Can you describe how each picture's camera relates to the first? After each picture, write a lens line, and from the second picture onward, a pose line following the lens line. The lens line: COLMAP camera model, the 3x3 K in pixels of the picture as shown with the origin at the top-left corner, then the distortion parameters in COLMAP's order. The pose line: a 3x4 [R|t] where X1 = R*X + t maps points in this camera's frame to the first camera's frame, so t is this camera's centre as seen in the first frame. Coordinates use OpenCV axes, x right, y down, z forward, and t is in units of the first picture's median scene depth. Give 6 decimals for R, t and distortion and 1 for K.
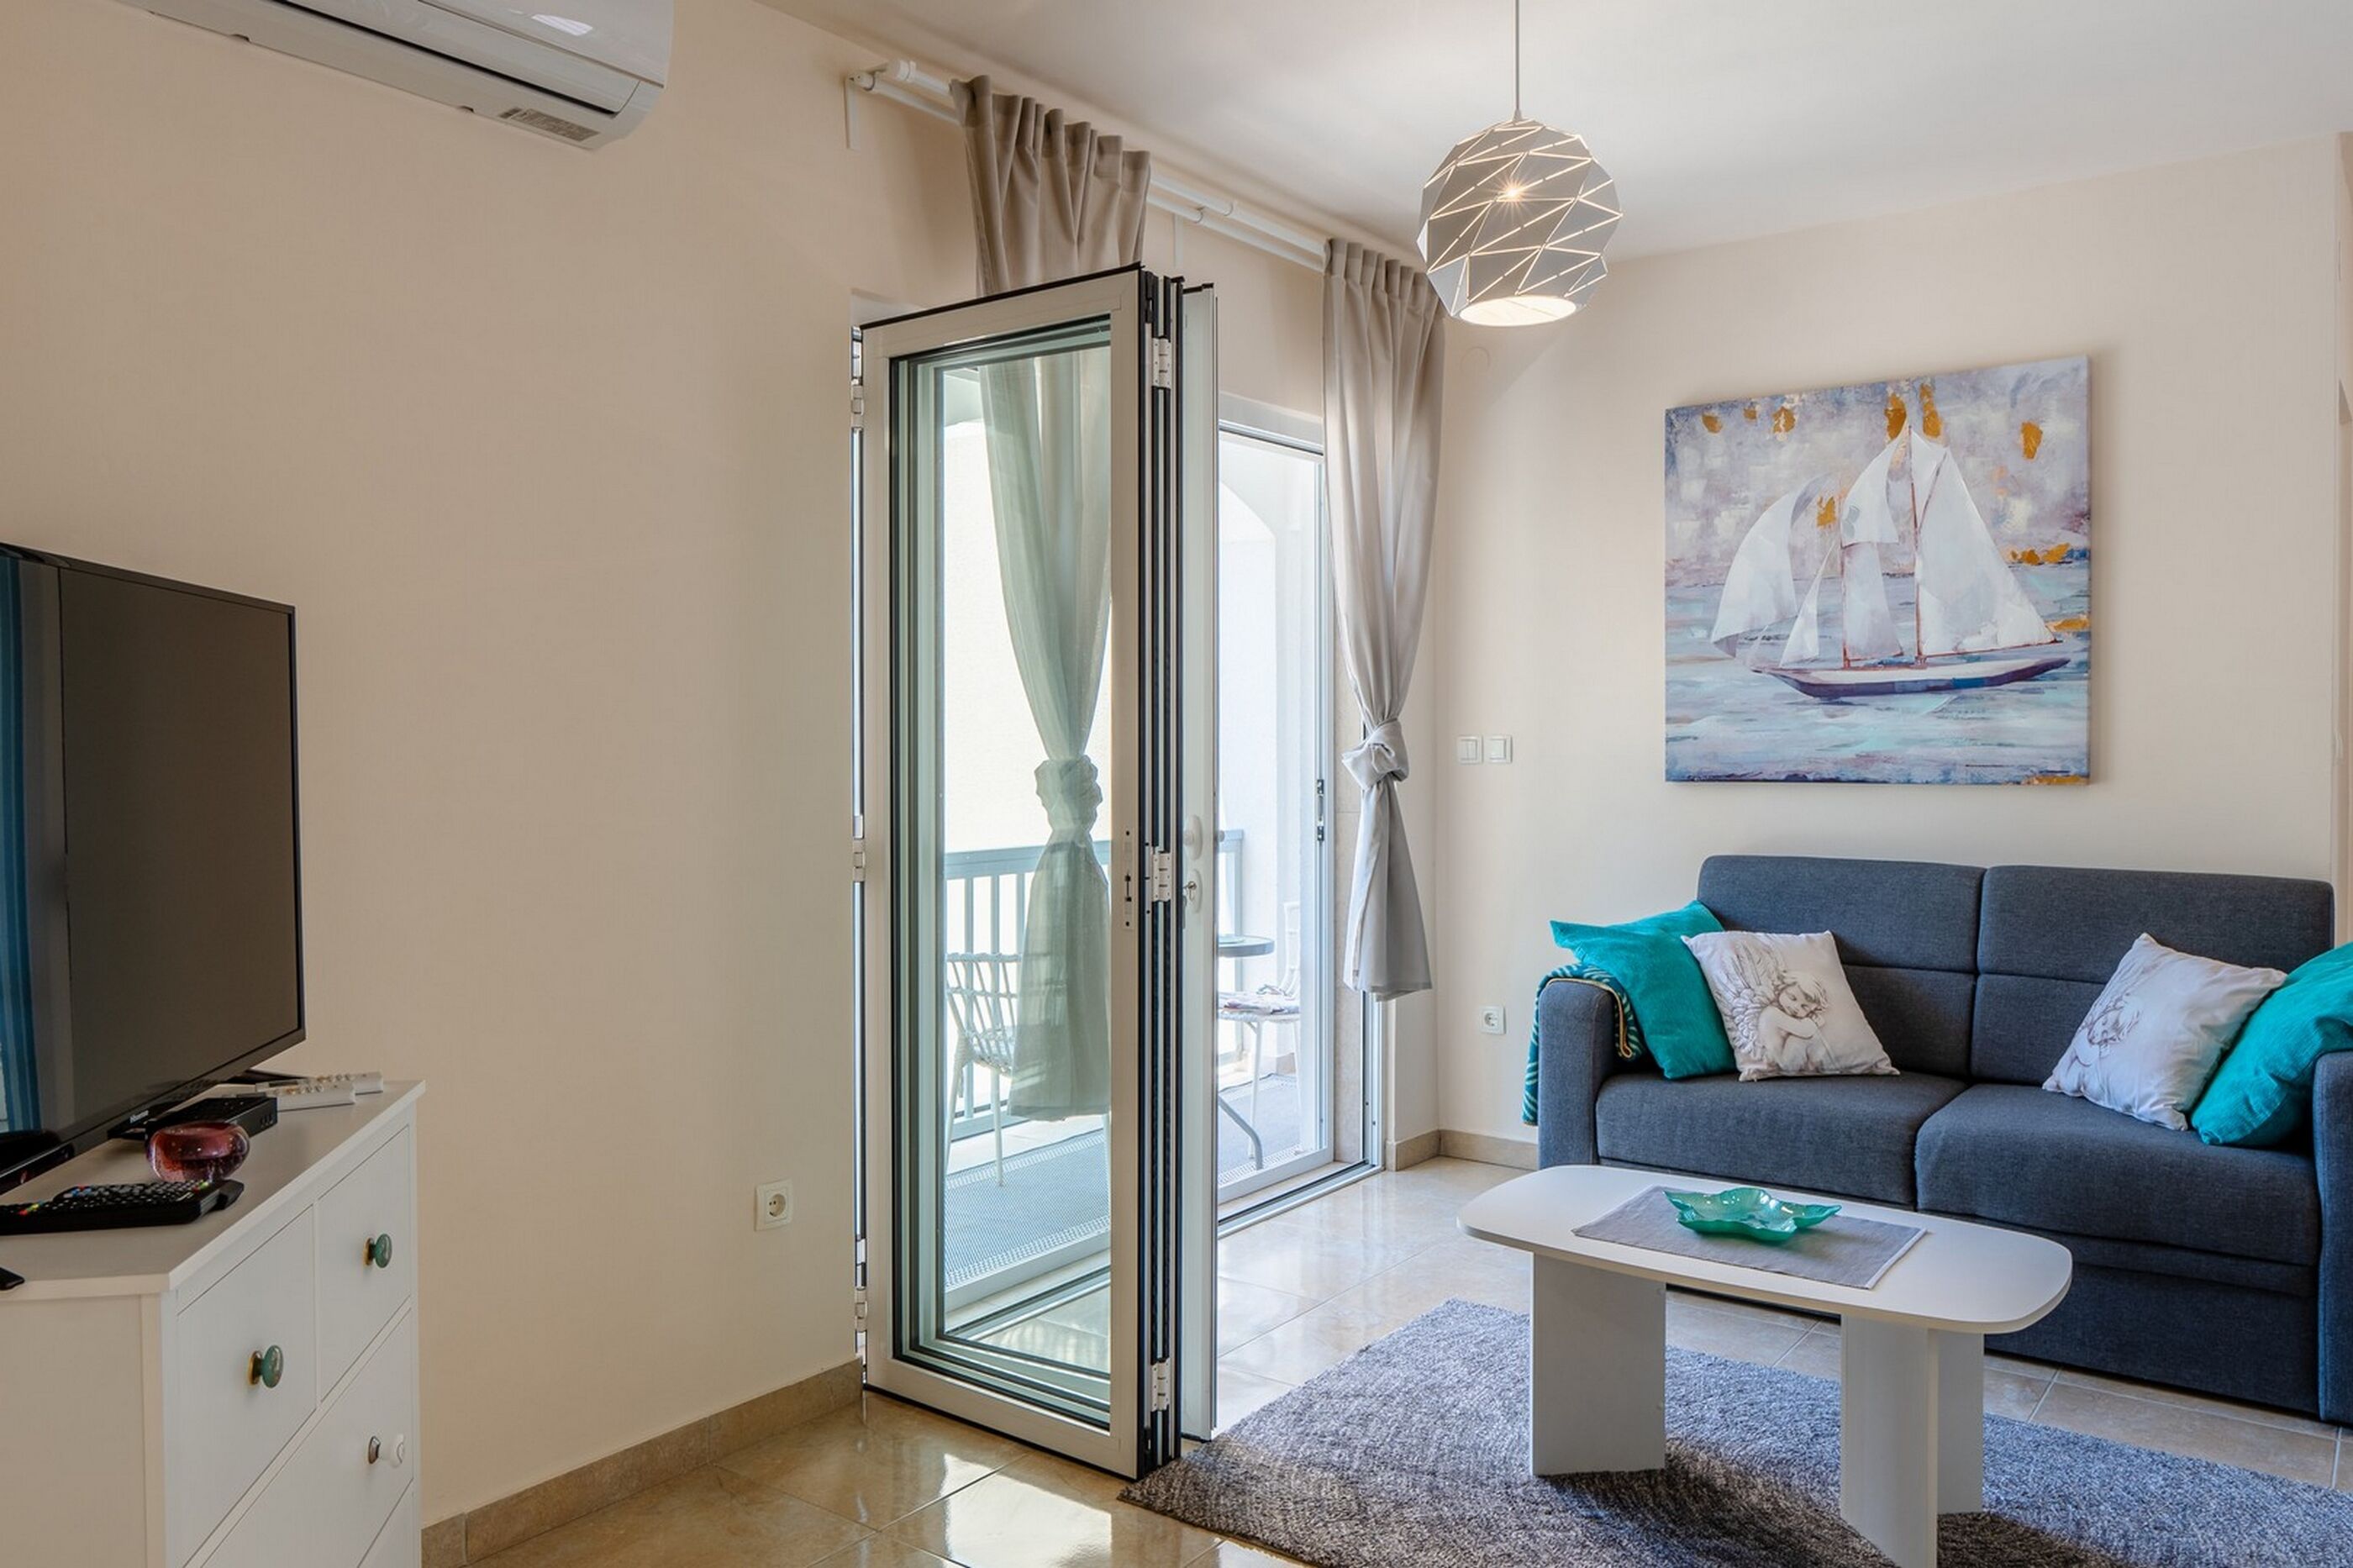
lens RADIAL K [[1681.9, 0, 1156.5], [0, 1681.9, 768.8], [0, 0, 1]] dist [-0.003775, 0.000592]
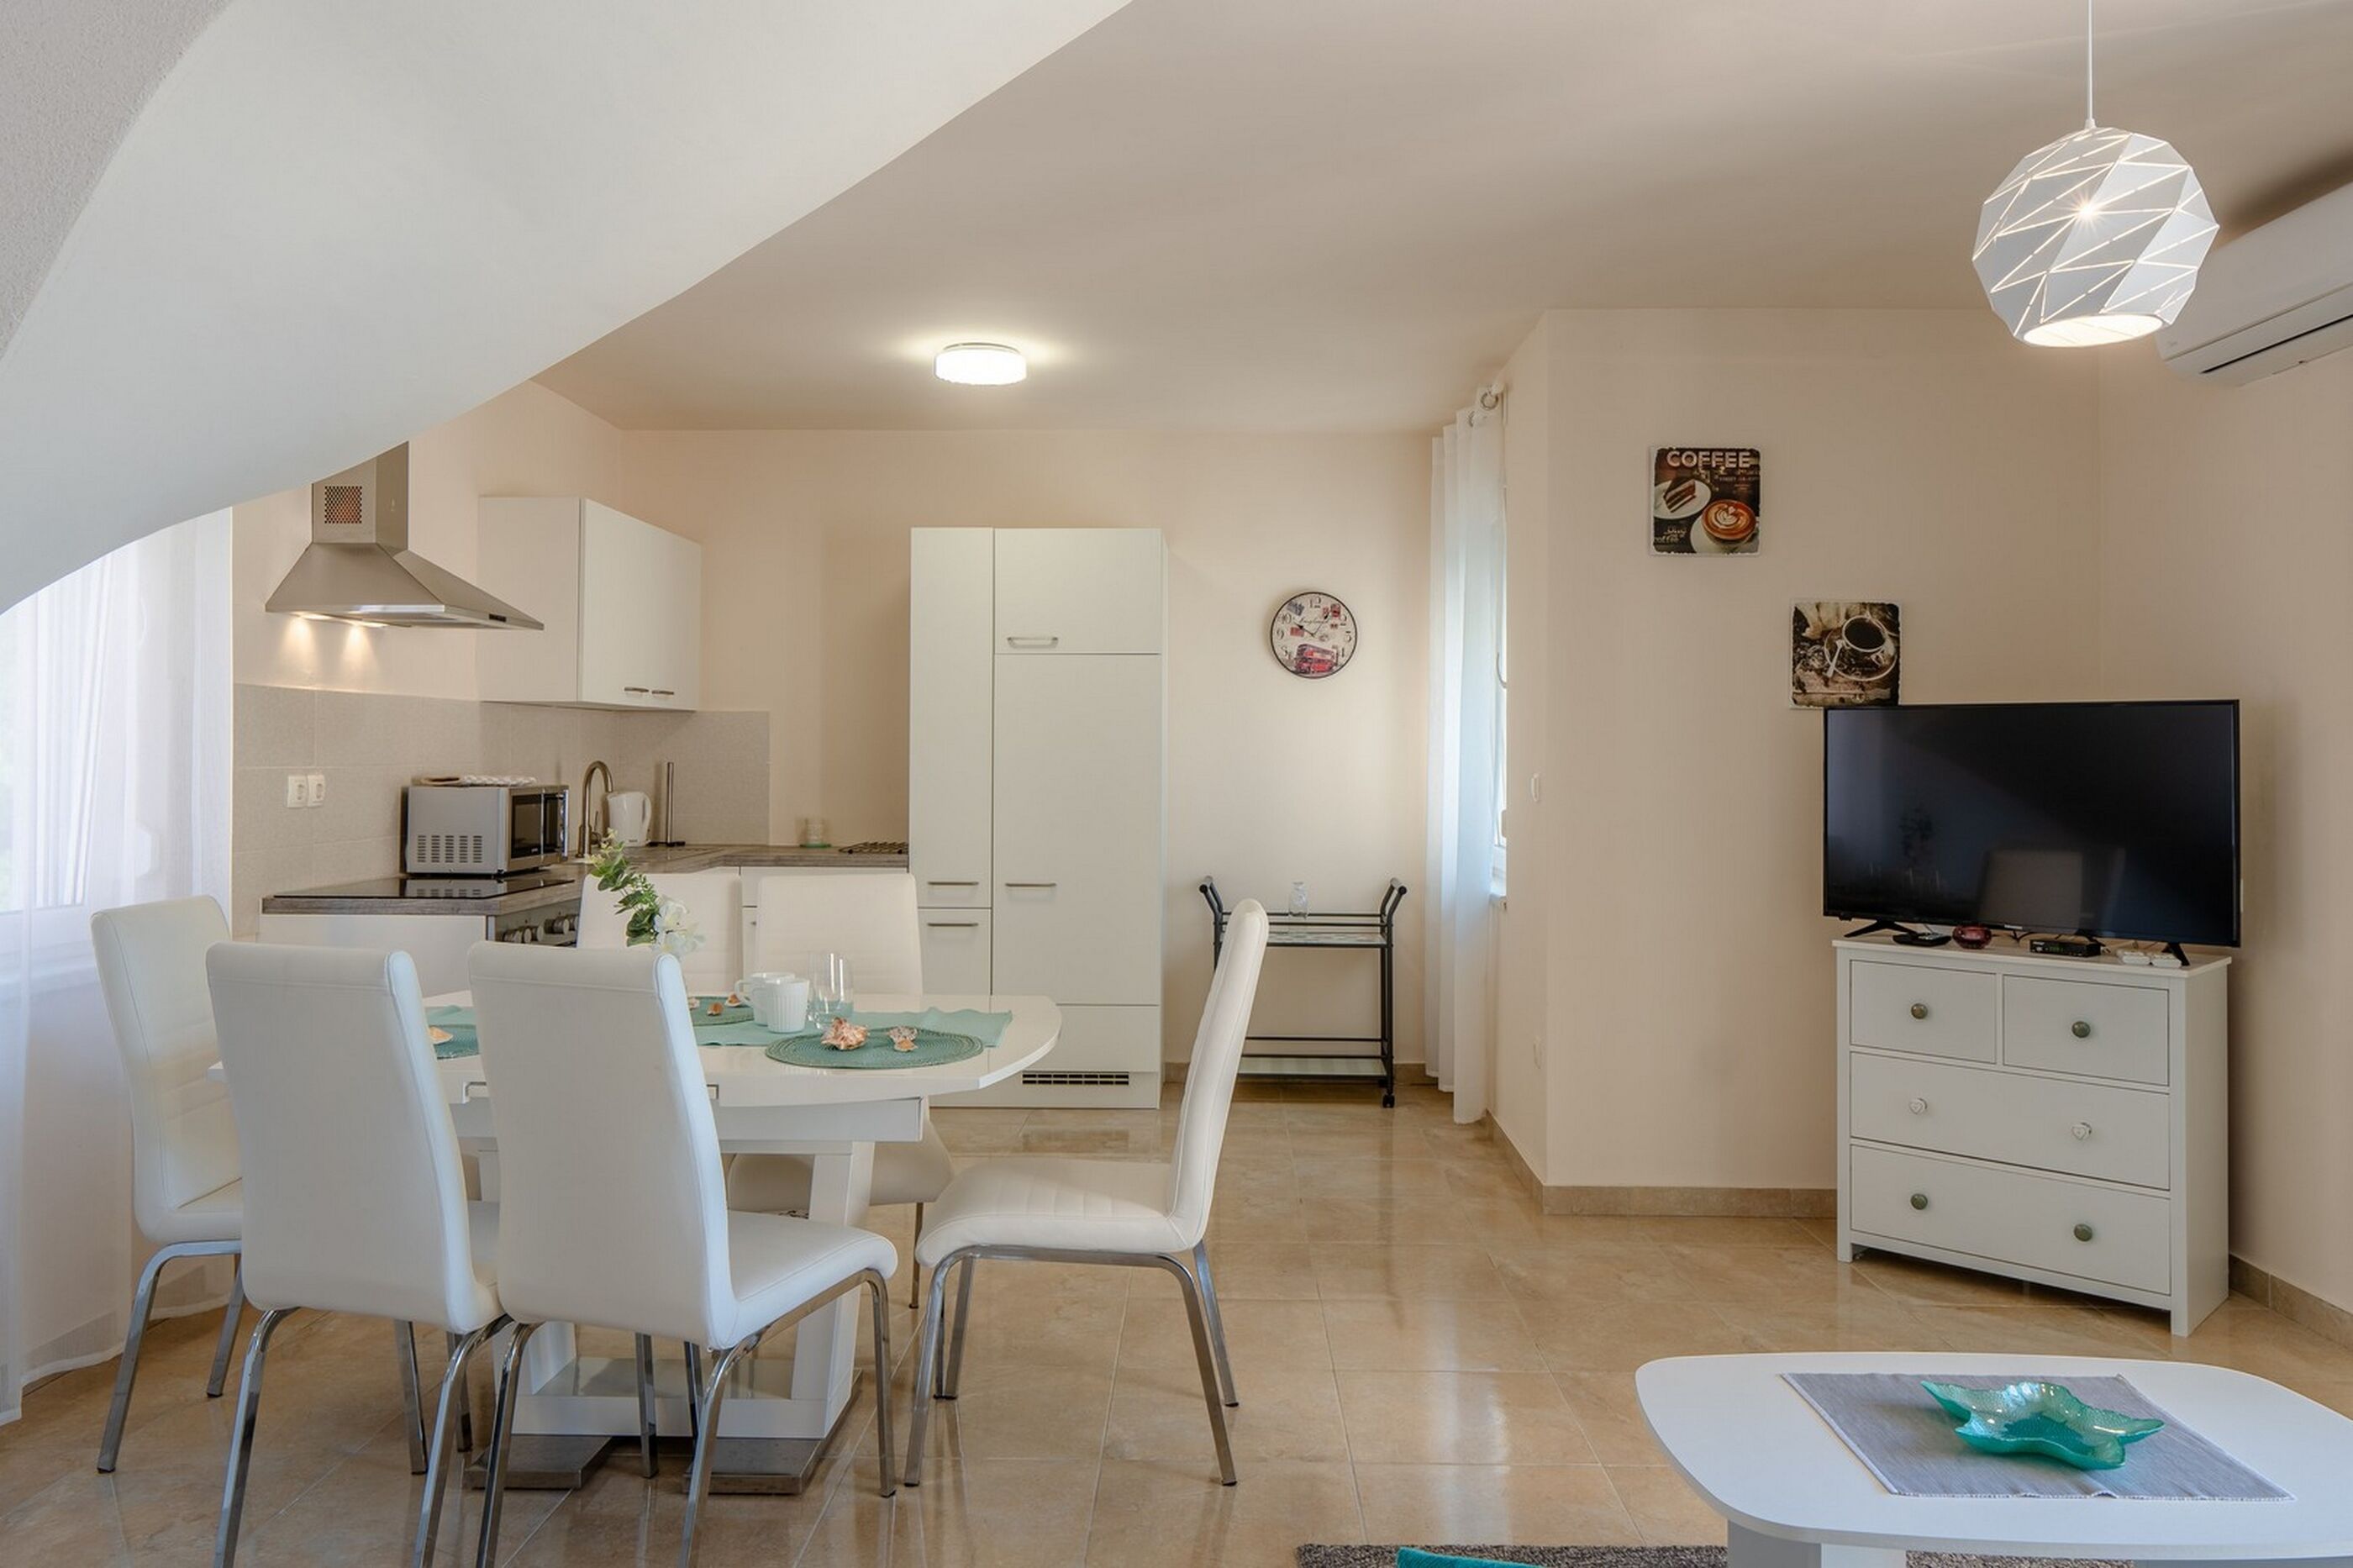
lens RADIAL K [[1688.5, 0, 1212.1], [0, 1688.5, 726.8], [0, 0, 1]] dist [-0.002766, -0.001079]
pose [[-0.796660, -0.008648, -0.604366, 0.761769], [-0.013086, 0.999910, 0.002942, -0.031961], [0.604286, 0.010252, -0.796701, 0.946259]]
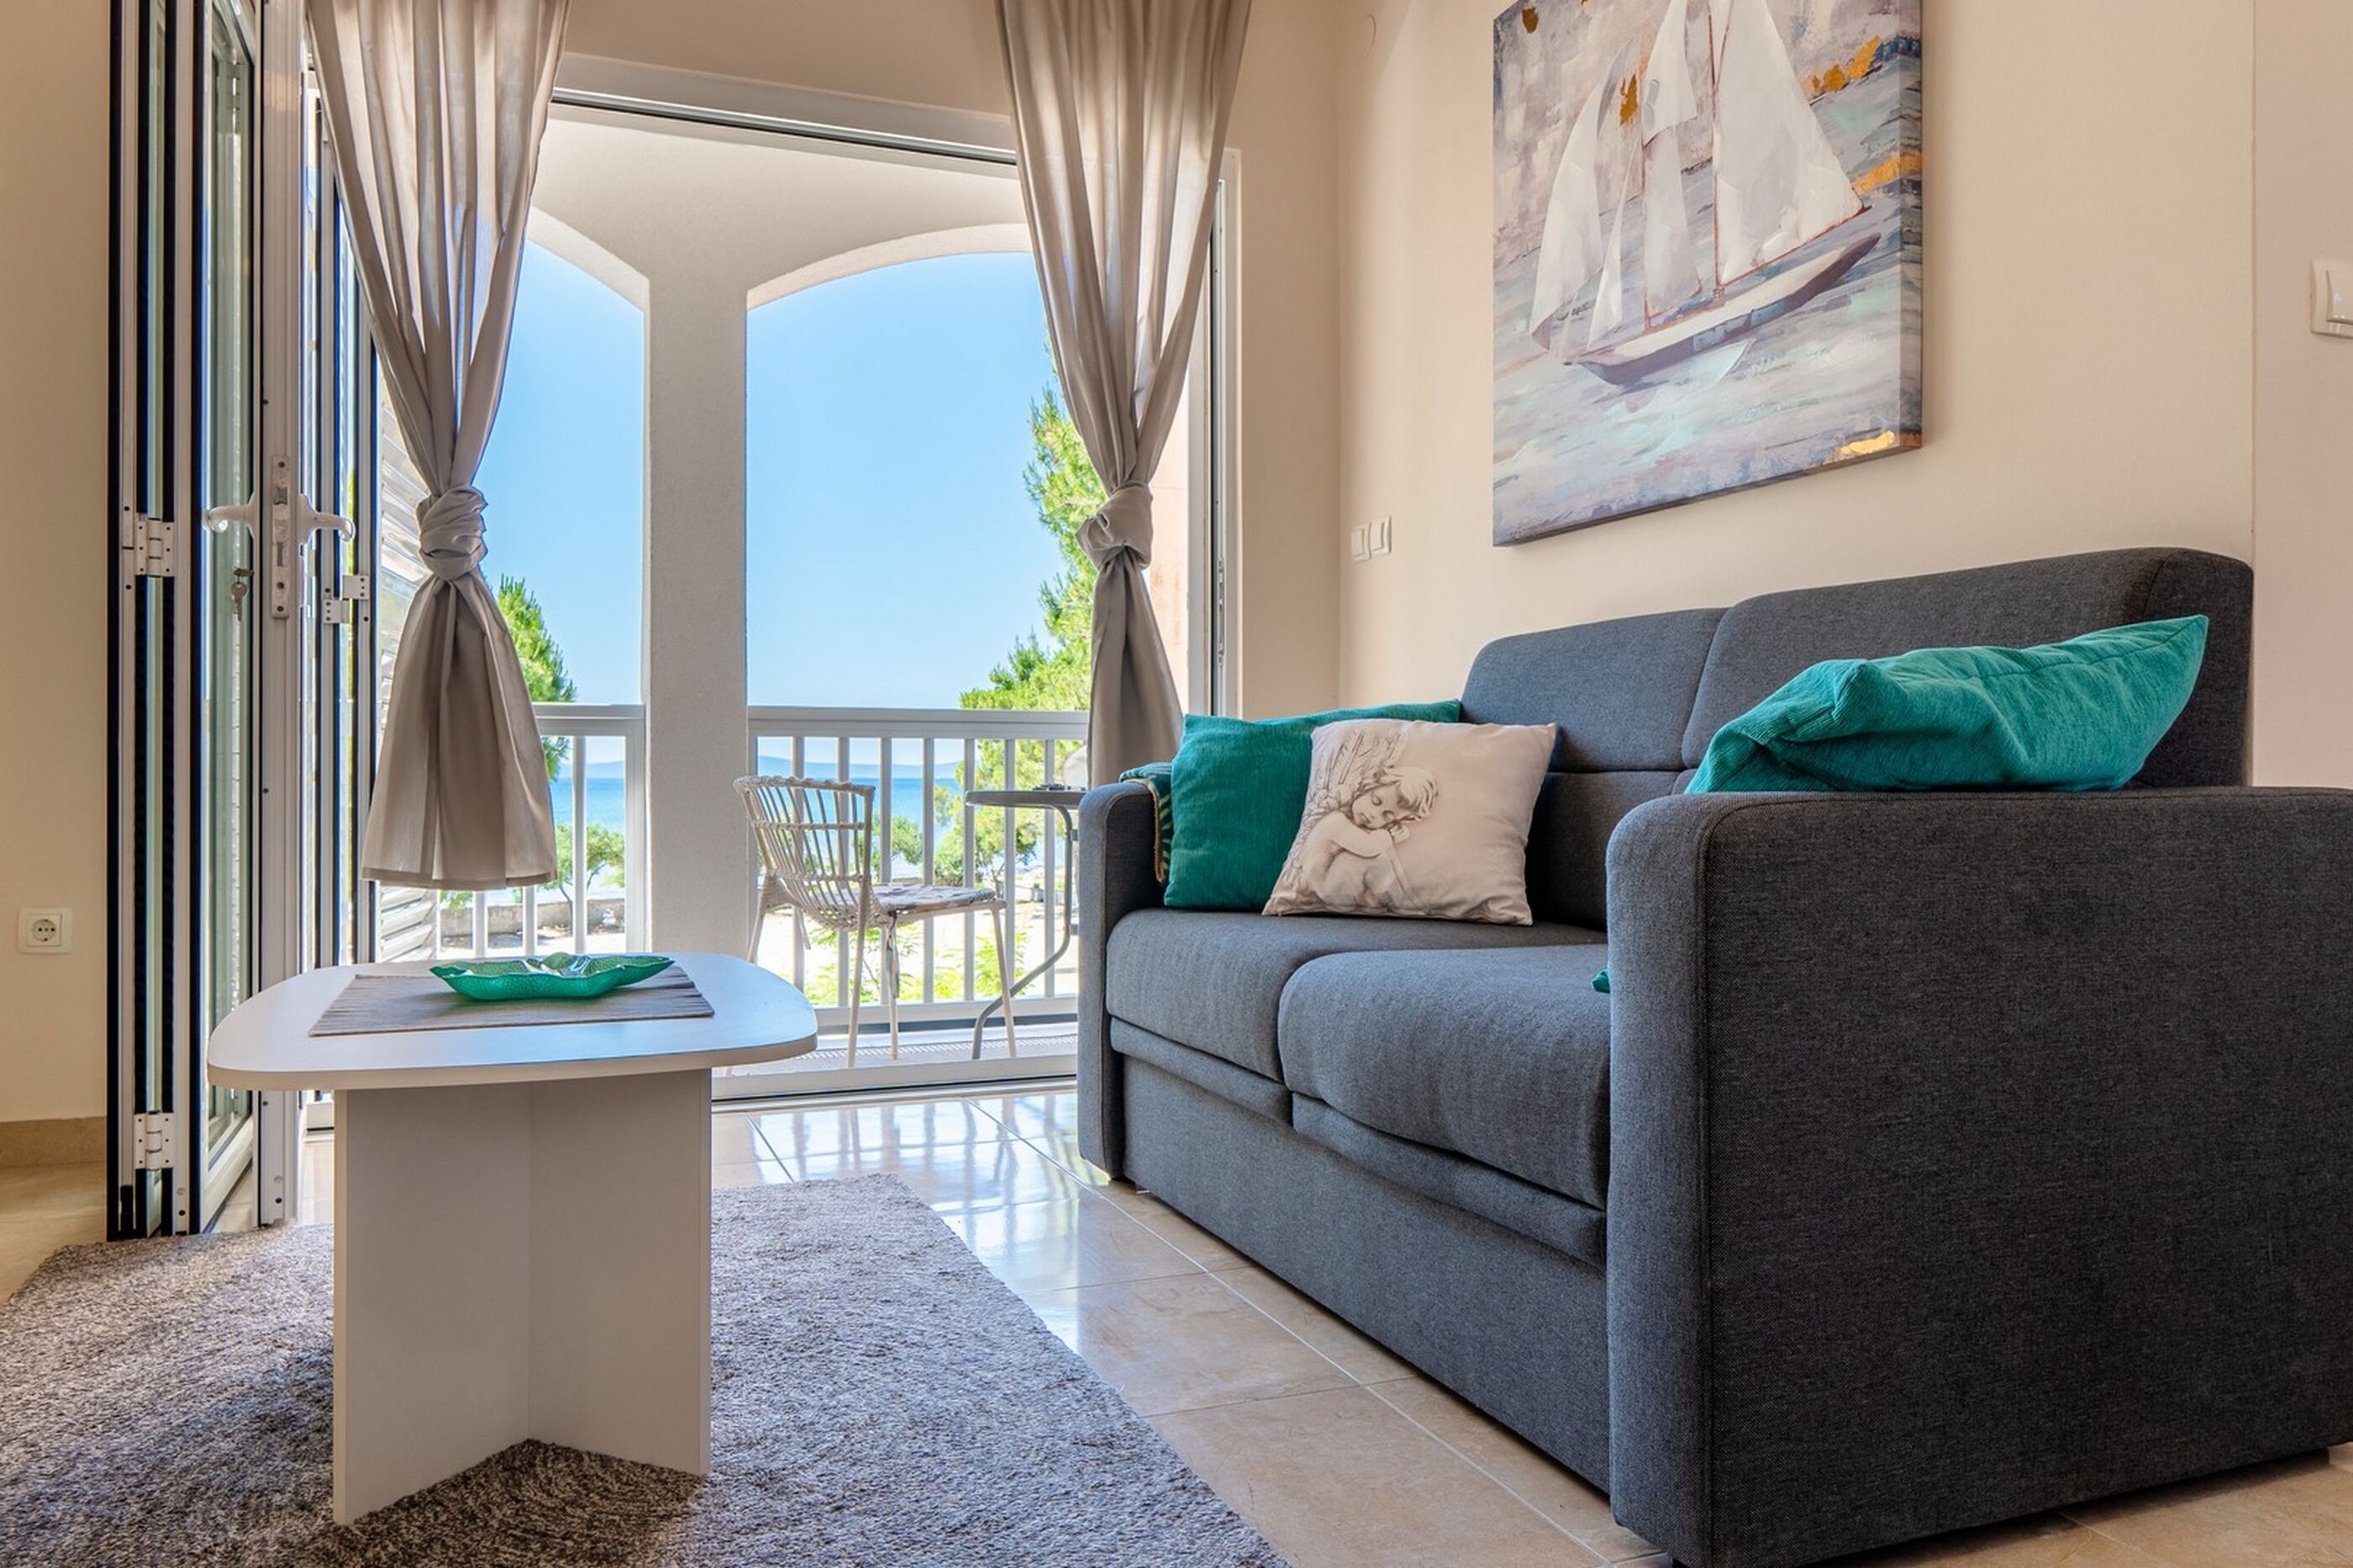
lens RADIAL K [[1669.9, 0, 1176.5], [0, 1669.9, 784.0], [0, 0, 1]] dist [-0.001952, 0.000851]
pose [[0.855477, 0.004809, -0.517818, 0.629744], [-0.011240, 0.999894, -0.009283, 0.131596], [0.517718, 0.013761, 0.855440, 0.380337]]
